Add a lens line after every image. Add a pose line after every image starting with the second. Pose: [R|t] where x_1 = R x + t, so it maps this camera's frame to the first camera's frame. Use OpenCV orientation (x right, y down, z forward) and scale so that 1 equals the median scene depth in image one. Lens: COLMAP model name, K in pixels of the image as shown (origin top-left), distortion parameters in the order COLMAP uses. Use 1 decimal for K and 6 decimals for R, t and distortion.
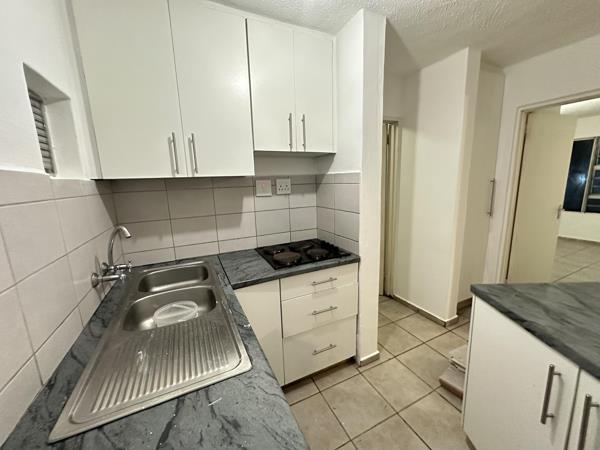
lens RADIAL K [[239.6, 0, 300.6], [0, 239.6, 224.4], [0, 0, 1]] dist [-0.000624, 0.000175]
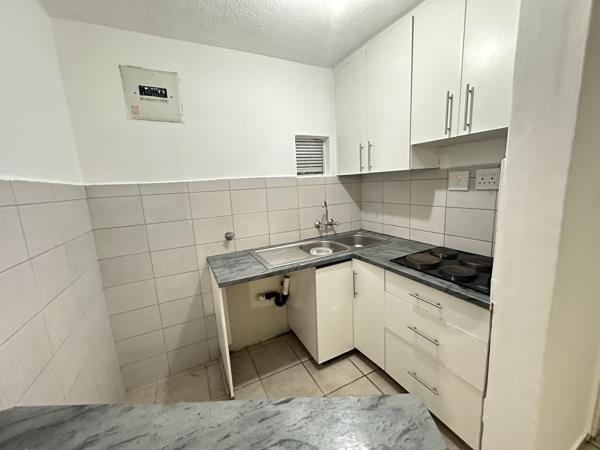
lens RADIAL K [[239.6, 0, 300.6], [0, 239.6, 224.4], [0, 0, 1]] dist [-0.000624, 0.000175]
pose [[0.023056, 0.206733, -0.978126, 0.798115], [-0.127458, 0.971010, 0.202224, -0.117748], [0.991576, 0.120008, 0.048738, 0.487892]]
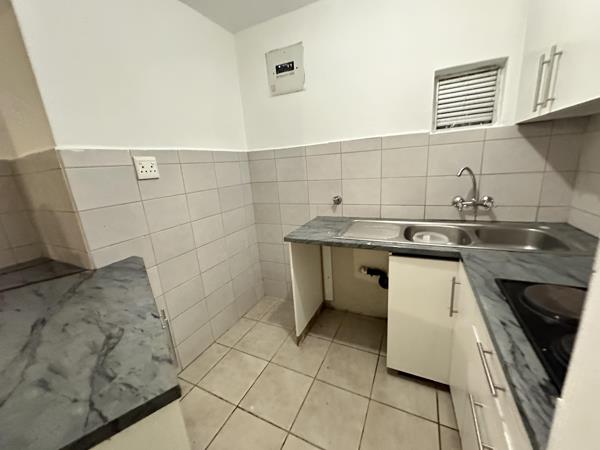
lens RADIAL K [[239.6, 0, 300.6], [0, 239.6, 224.4], [0, 0, 1]] dist [-0.000624, 0.000175]
pose [[-0.778896, 0.244232, -0.577643, 0.509378], [-0.012532, 0.914811, 0.403688, -0.146557], [0.627028, 0.321671, -0.709482, 0.969485]]
